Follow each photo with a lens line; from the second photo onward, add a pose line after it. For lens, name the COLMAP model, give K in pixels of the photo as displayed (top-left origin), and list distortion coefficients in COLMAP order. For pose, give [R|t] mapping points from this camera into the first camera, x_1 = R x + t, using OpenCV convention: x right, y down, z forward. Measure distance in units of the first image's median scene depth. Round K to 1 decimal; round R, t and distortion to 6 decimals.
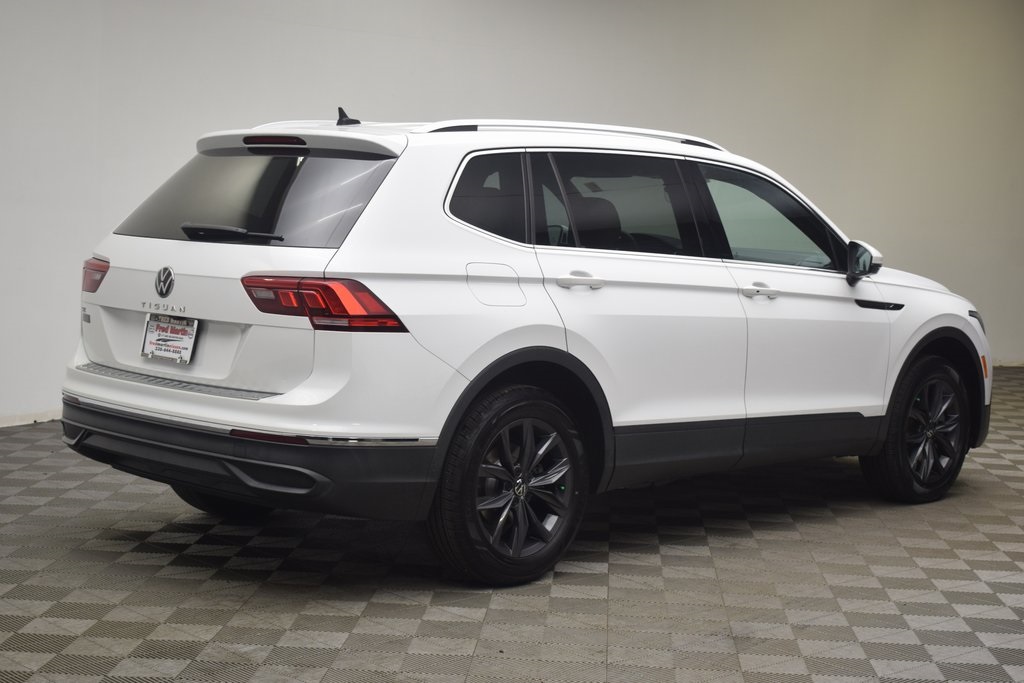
lens RADIAL K [[1635.4, 0, 511.6], [0, 1635.4, 337.7], [0, 0, 1]] dist [0.103166, 0.000000]
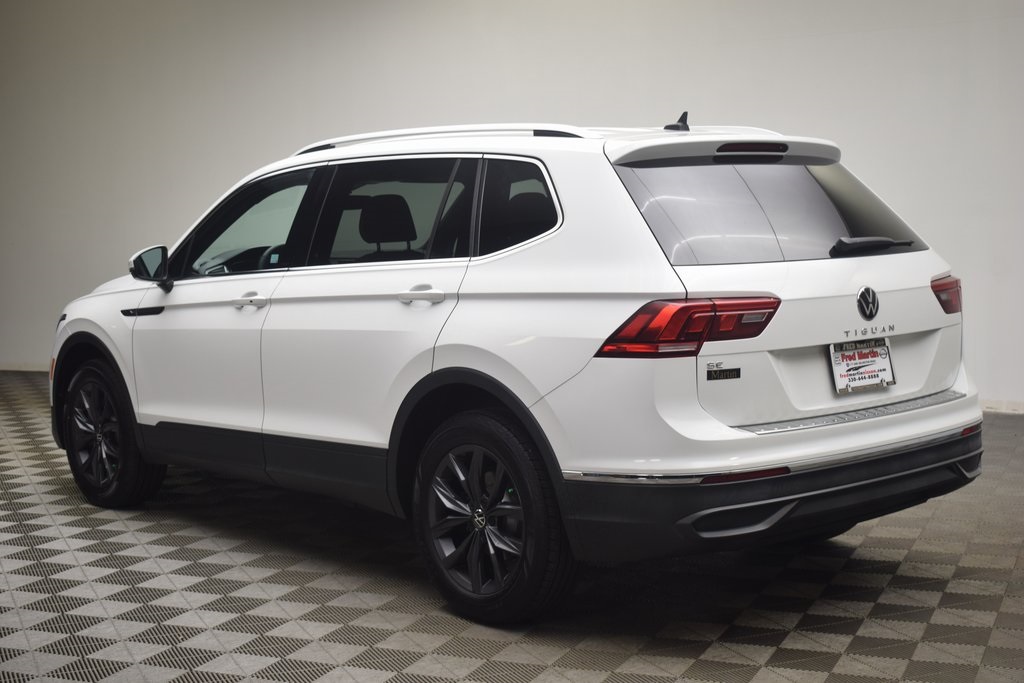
lens RADIAL K [[1547.7, 0, 517.9], [0, 1547.7, 343.2], [0, 0, 1]] dist [0.010693, 0.000000]
pose [[0.087083, -0.126684, 0.988113, -1.073774], [0.115734, 0.986452, 0.116271, -0.133696], [-0.989456, 0.104233, 0.100565, 1.100386]]
